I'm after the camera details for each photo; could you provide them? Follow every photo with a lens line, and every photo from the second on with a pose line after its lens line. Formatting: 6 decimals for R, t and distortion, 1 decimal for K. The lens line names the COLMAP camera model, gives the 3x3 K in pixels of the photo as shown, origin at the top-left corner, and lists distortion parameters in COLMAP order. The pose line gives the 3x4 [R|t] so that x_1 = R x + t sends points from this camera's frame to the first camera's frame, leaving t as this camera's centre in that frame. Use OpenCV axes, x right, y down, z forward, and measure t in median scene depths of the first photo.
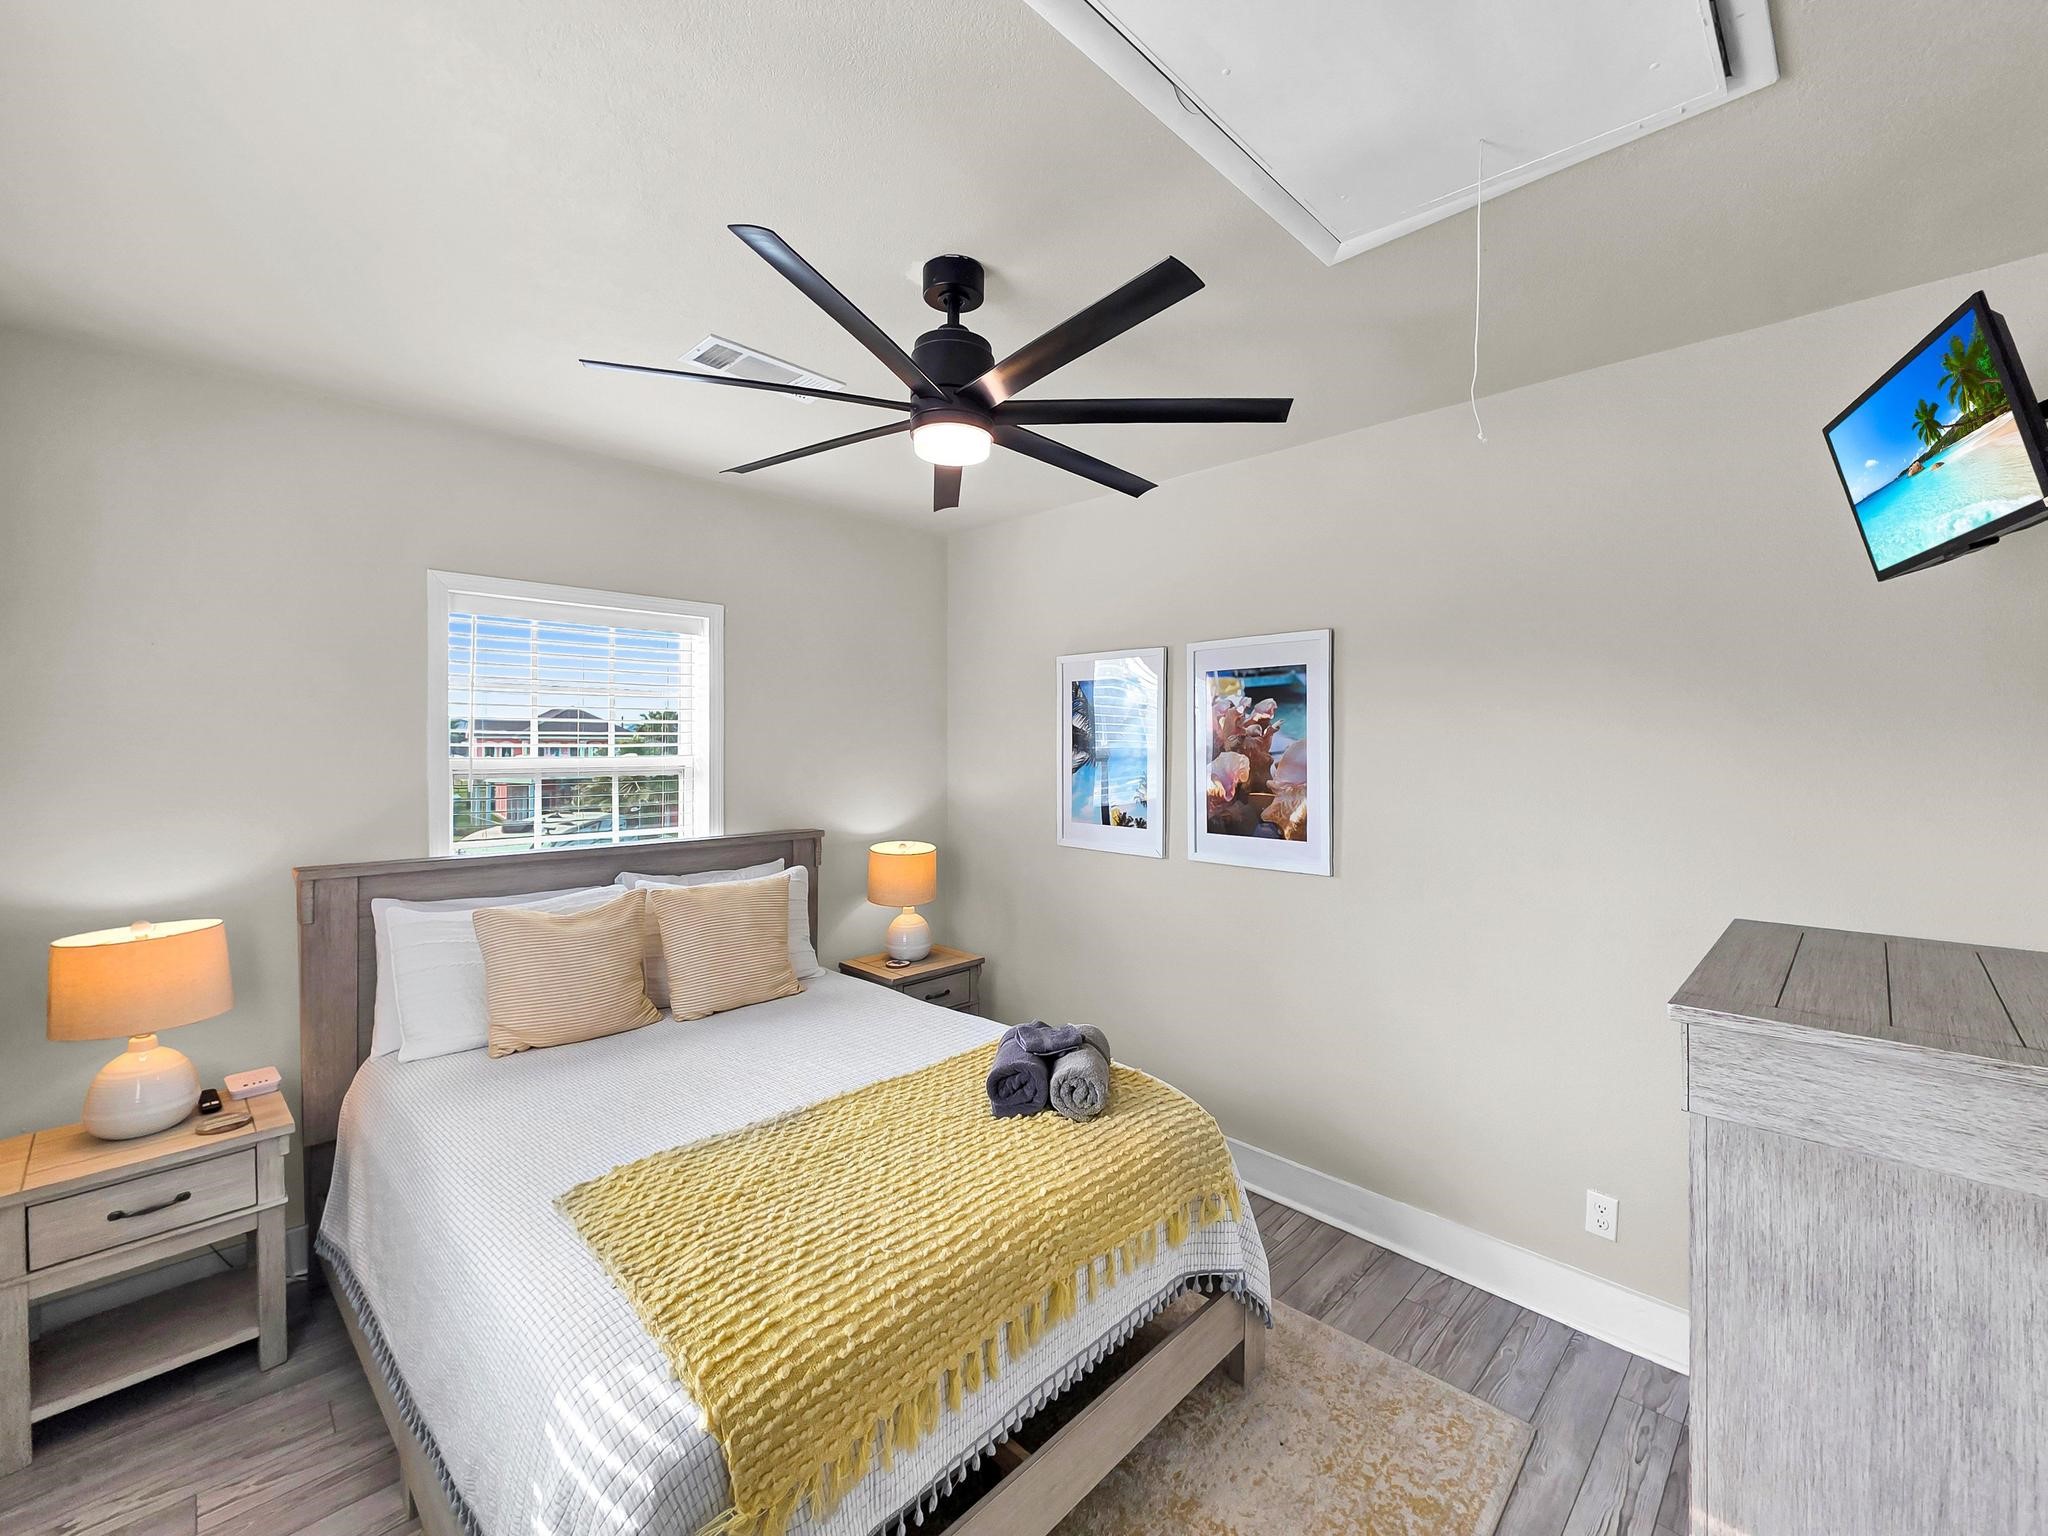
lens RADIAL K [[843.3, 0, 1019.2], [0, 843.3, 764.7], [0, 0, 1]] dist [0.000437, 0.000058]
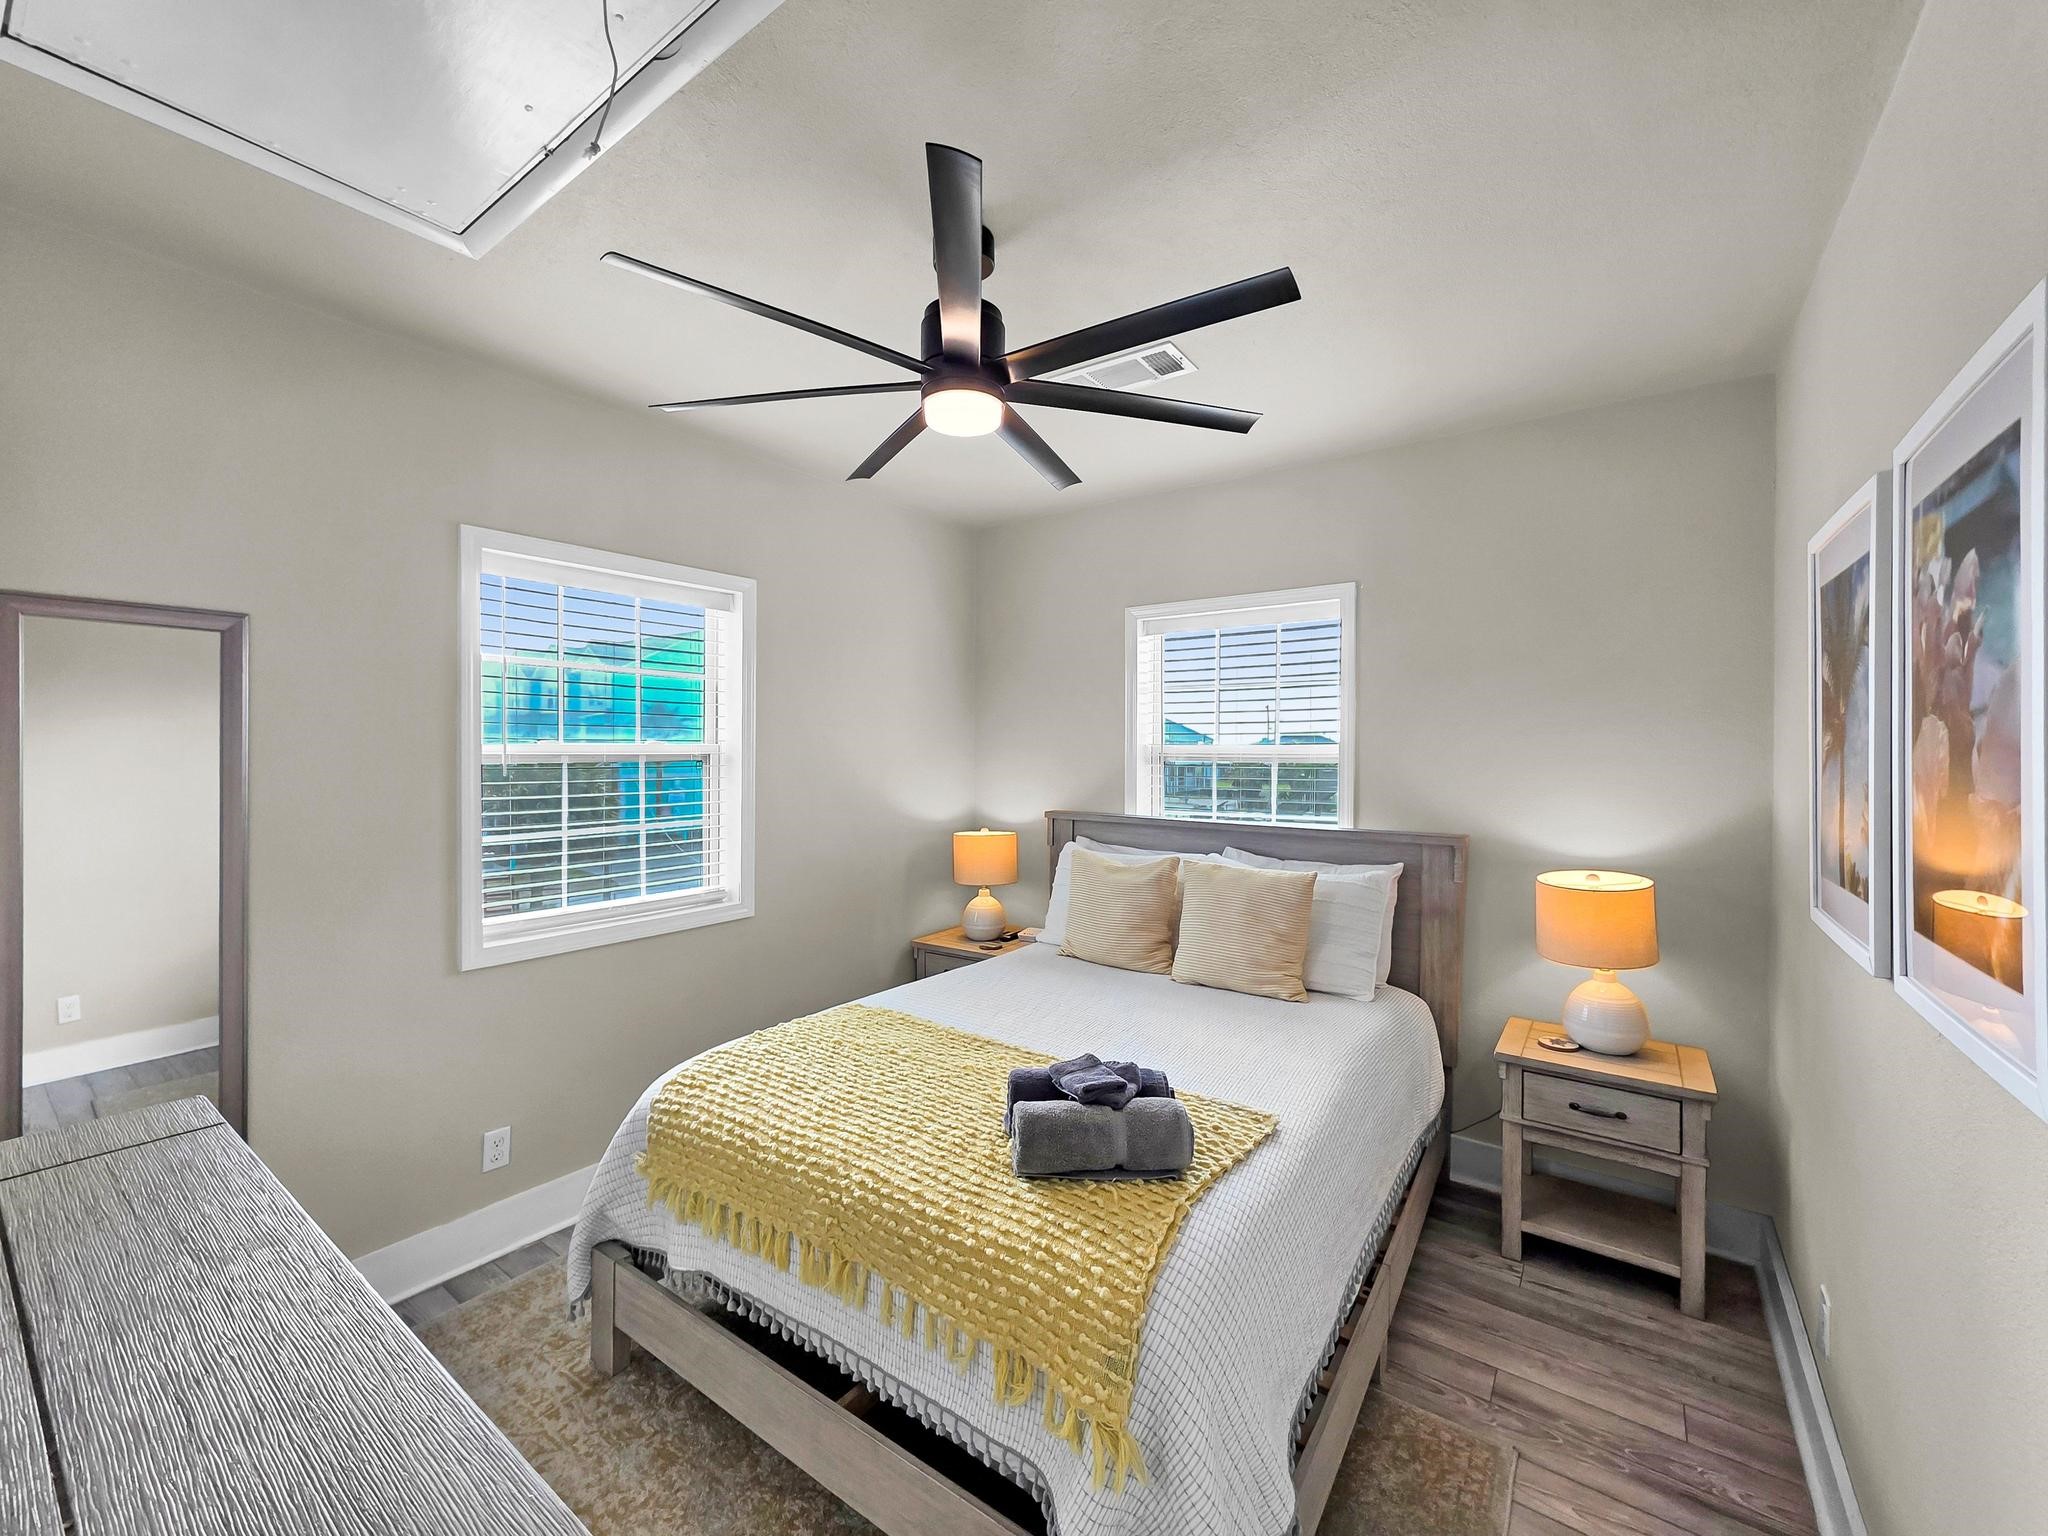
lens RADIAL K [[808.1, 0, 1030.2], [0, 808.1, 743.2], [0, 0, 1]] dist [0.016319, 0.000062]
pose [[0.150723, -0.014363, -0.988472, 0.637293], [-0.012742, 0.999783, -0.016471, 0.009891], [0.988494, 0.015077, 0.150507, 0.647841]]
